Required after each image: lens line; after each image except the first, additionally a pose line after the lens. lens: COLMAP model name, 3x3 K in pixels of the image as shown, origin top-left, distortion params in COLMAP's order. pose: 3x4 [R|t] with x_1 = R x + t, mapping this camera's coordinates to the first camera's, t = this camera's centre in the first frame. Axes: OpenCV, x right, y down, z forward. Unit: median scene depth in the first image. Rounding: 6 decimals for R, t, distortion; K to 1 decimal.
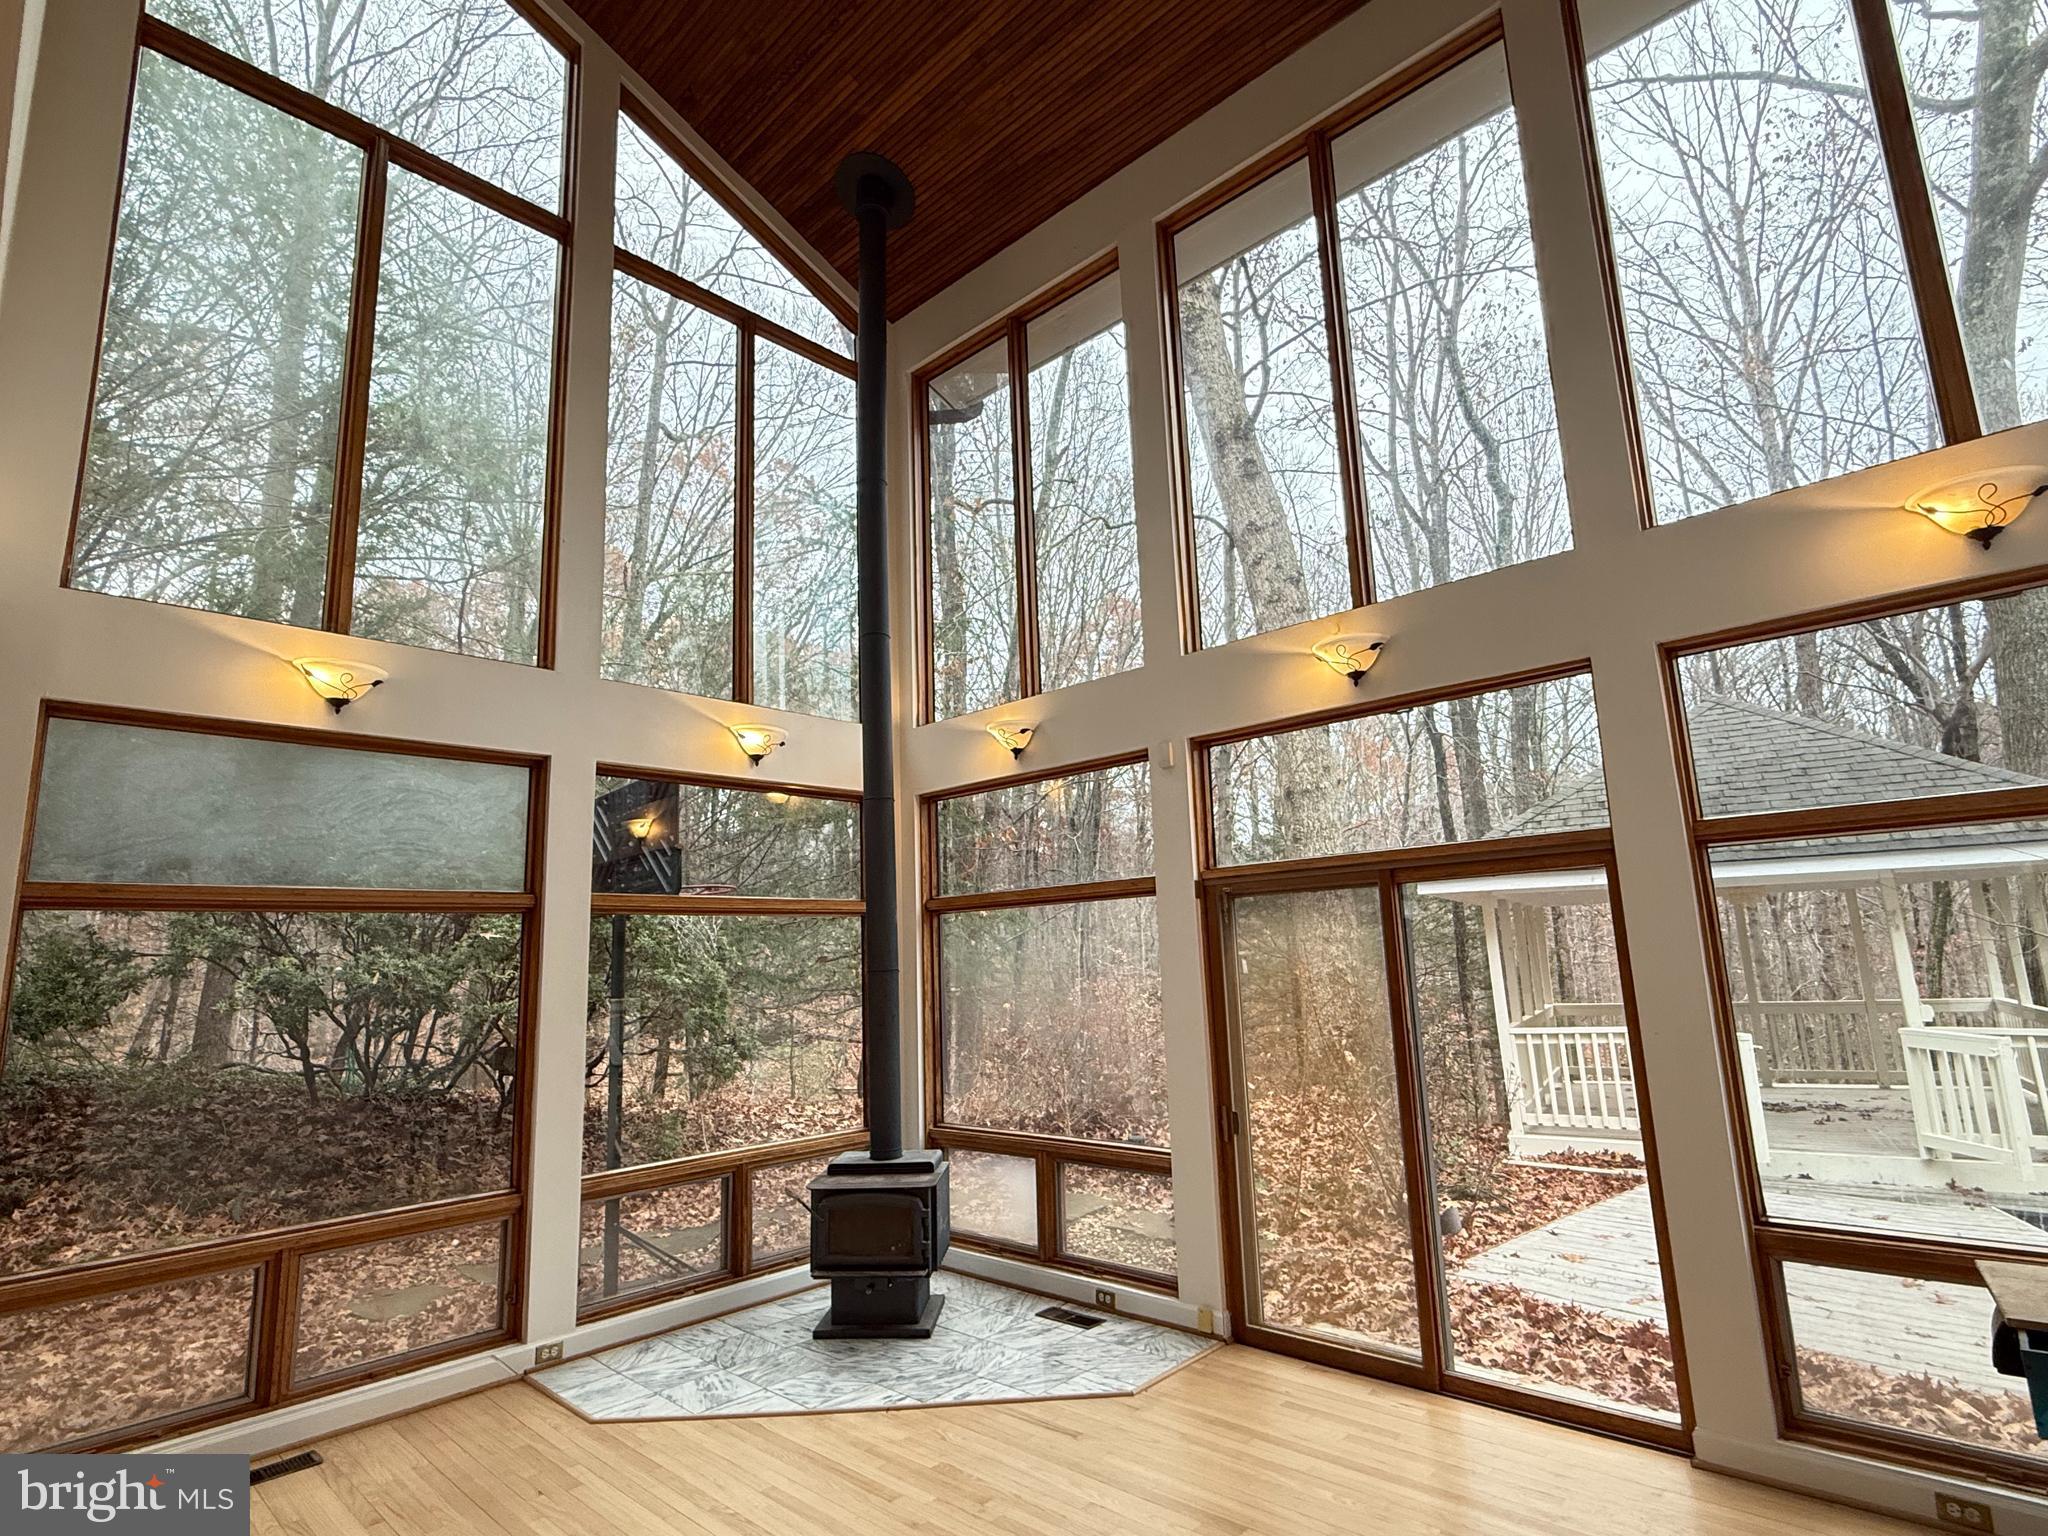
lens RADIAL K [[1061.0, 0, 1021.5], [0, 1061.0, 759.9], [0, 0, 1]] dist [-0.013764, 0.002175]
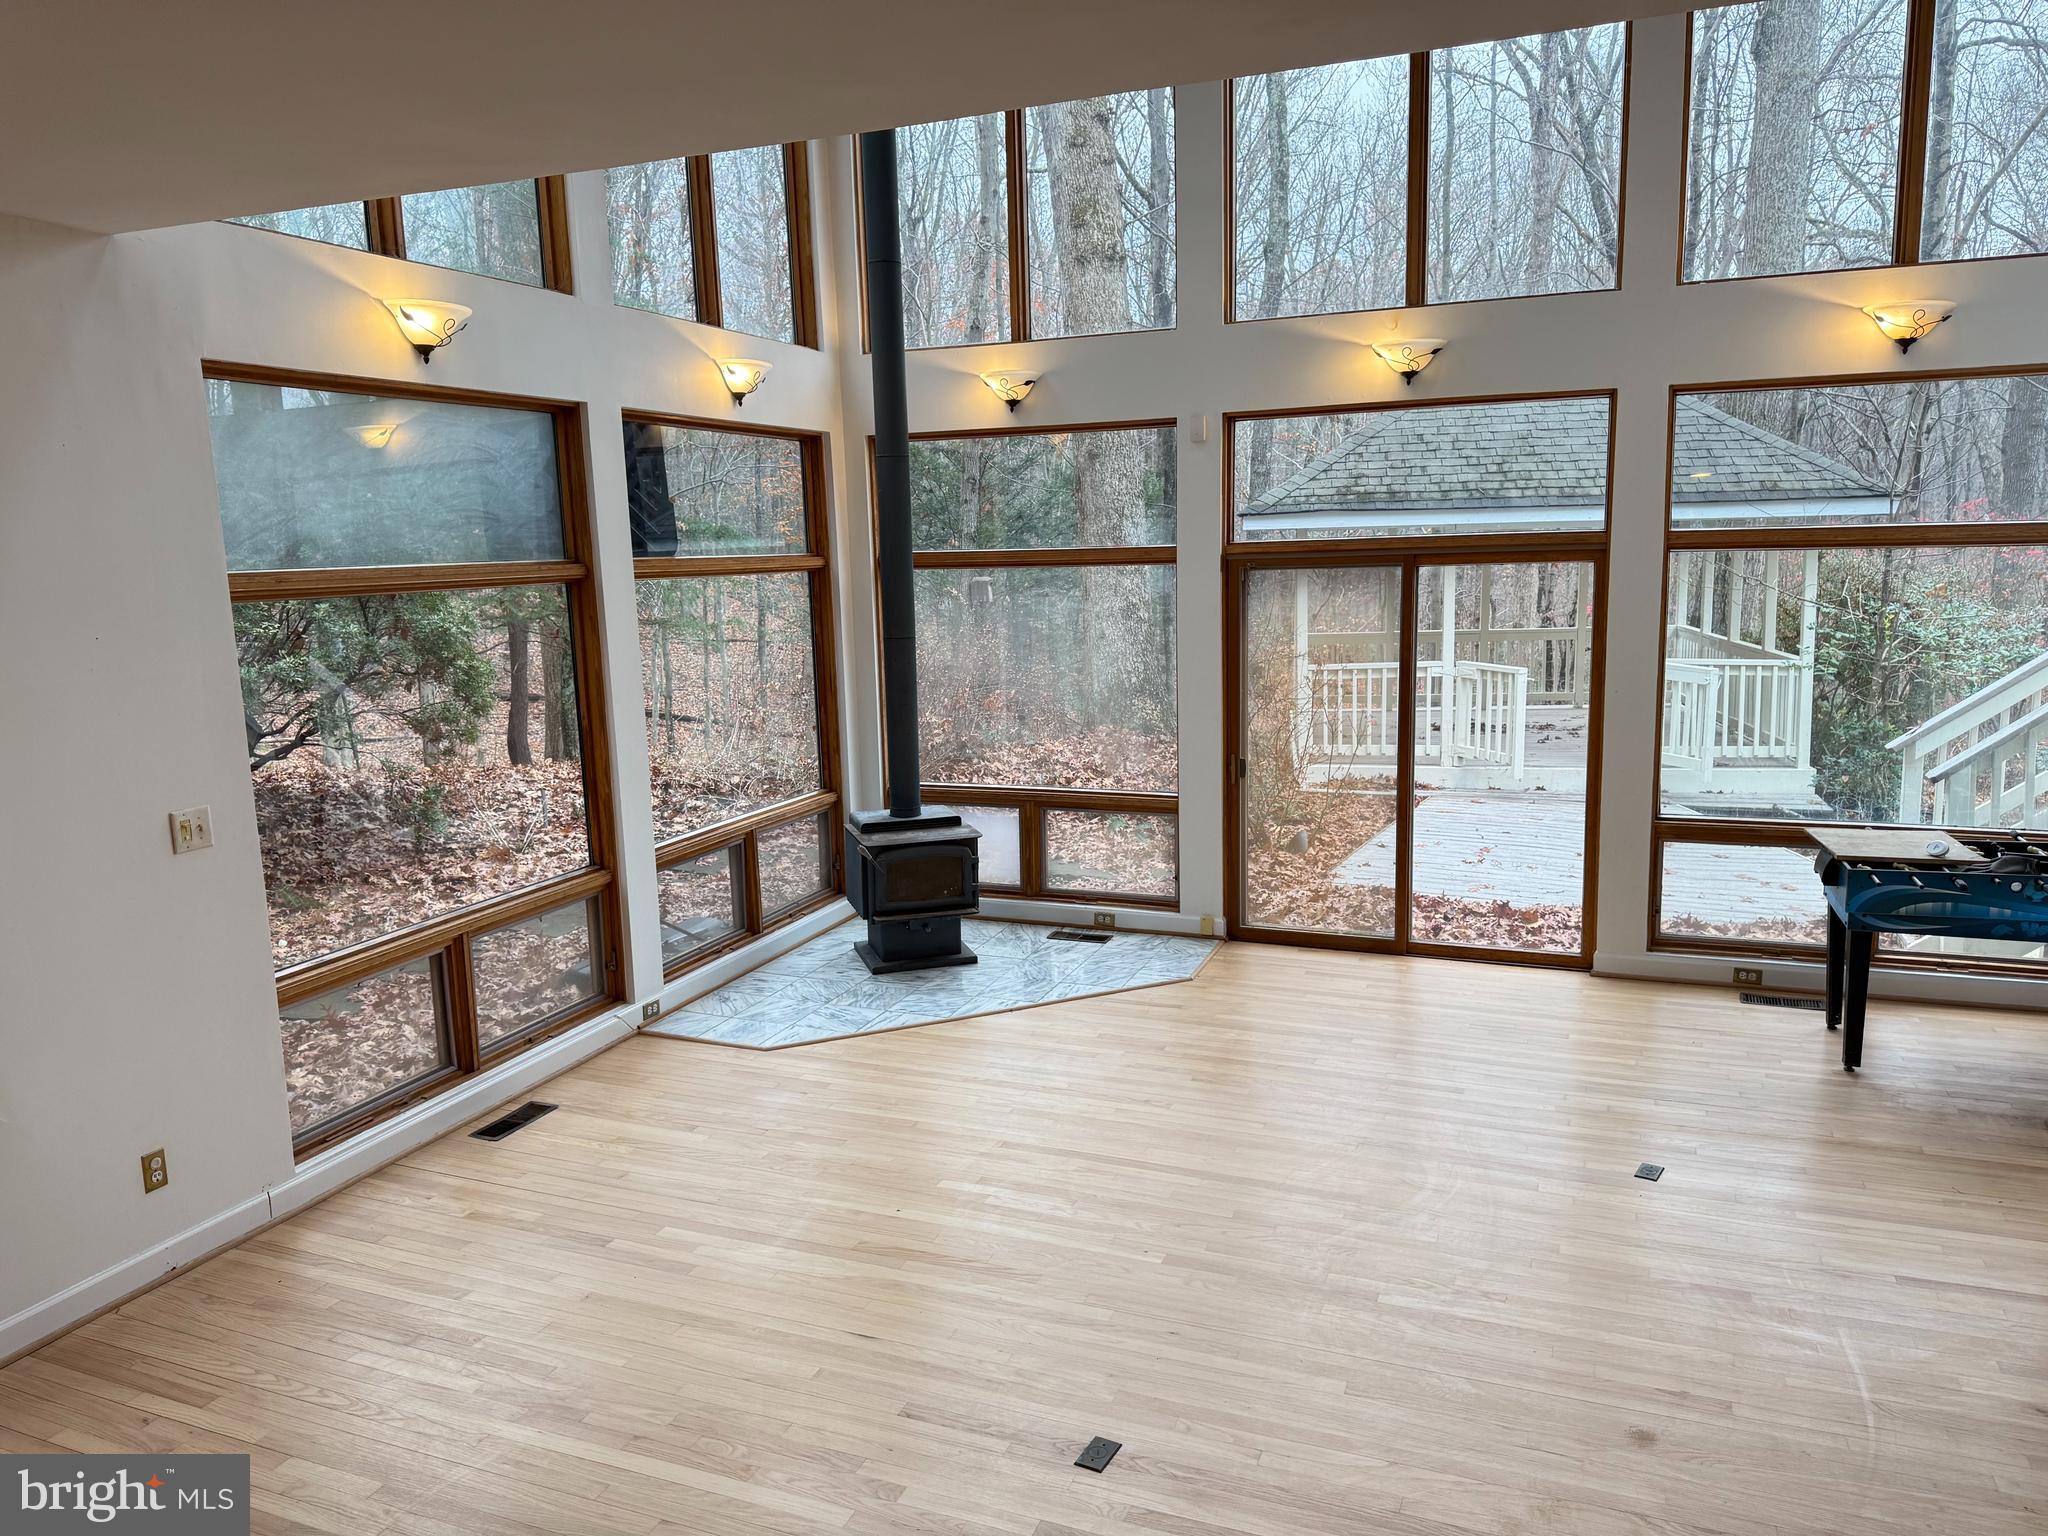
lens RADIAL K [[1440.4, 0, 1028.6], [0, 1440.4, 775.0], [0, 0, 1]] dist [0.003146, -0.013249]
pose [[0.930914, -0.048015, 0.362070, -0.594692], [-0.074805, 0.945242, 0.317681, -0.130293], [-0.357497, -0.322818, 0.876347, -0.294400]]
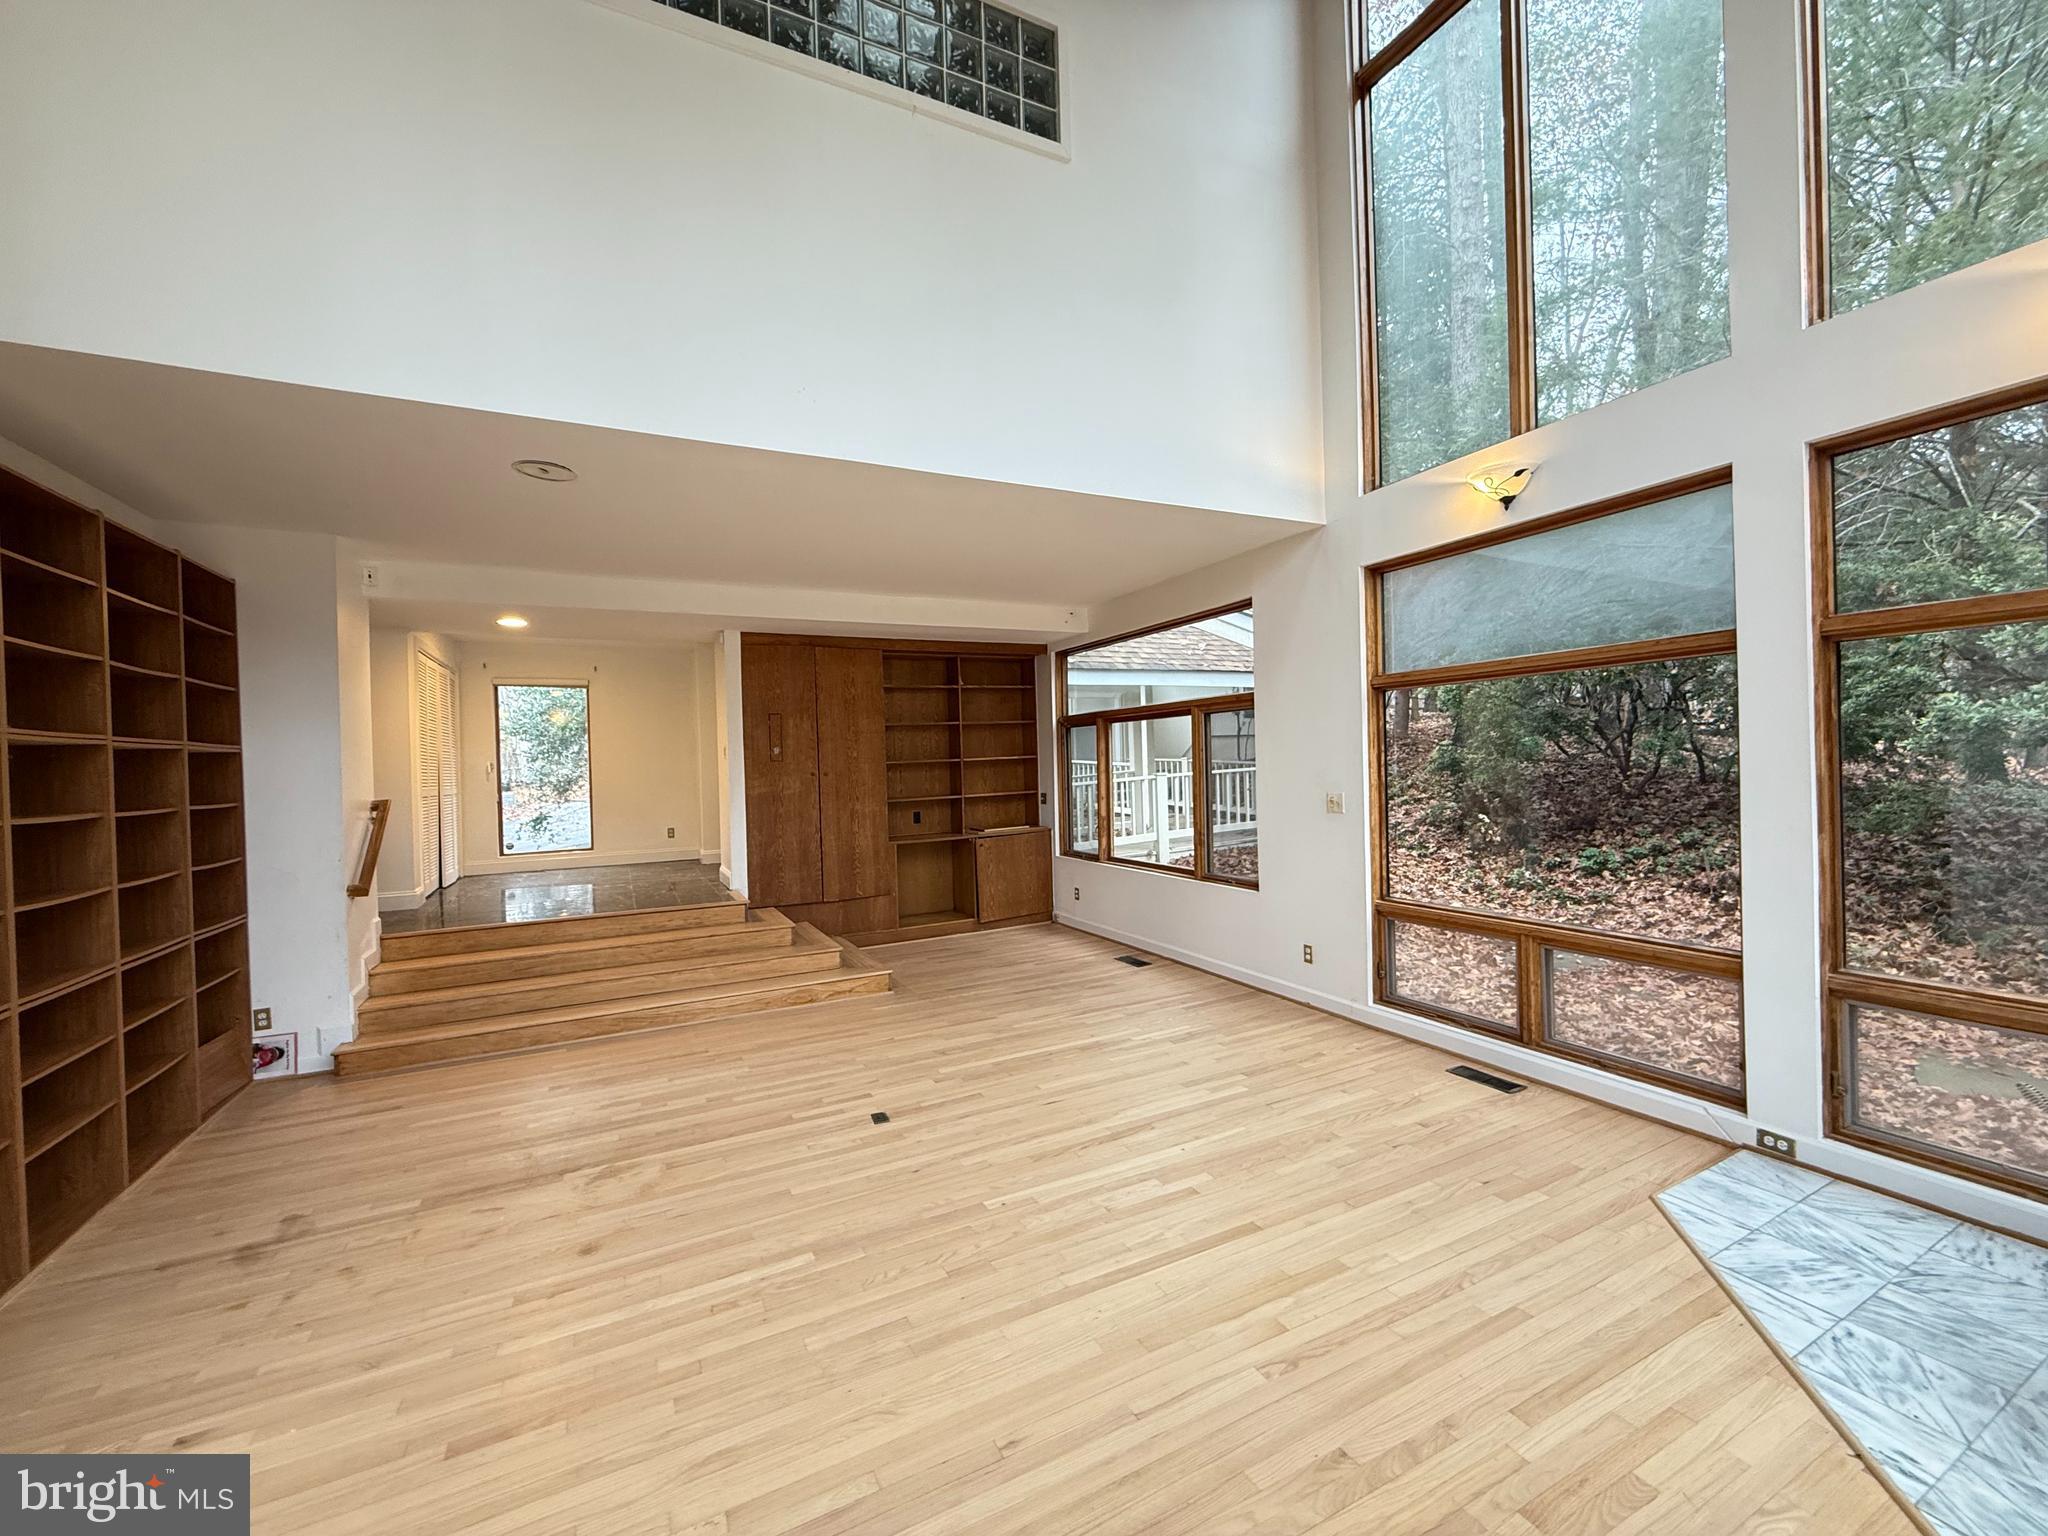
lens RADIAL K [[809.0, 0, 1032.1], [0, 809.0, 763.3], [0, 0, 1]] dist [-0.000228, 0.000035]
pose [[-0.330499, 0.051093, -0.942422, 0.381899], [0.218353, 0.975582, -0.023683, 0.125700], [0.918201, -0.213608, -0.333585, 0.706079]]
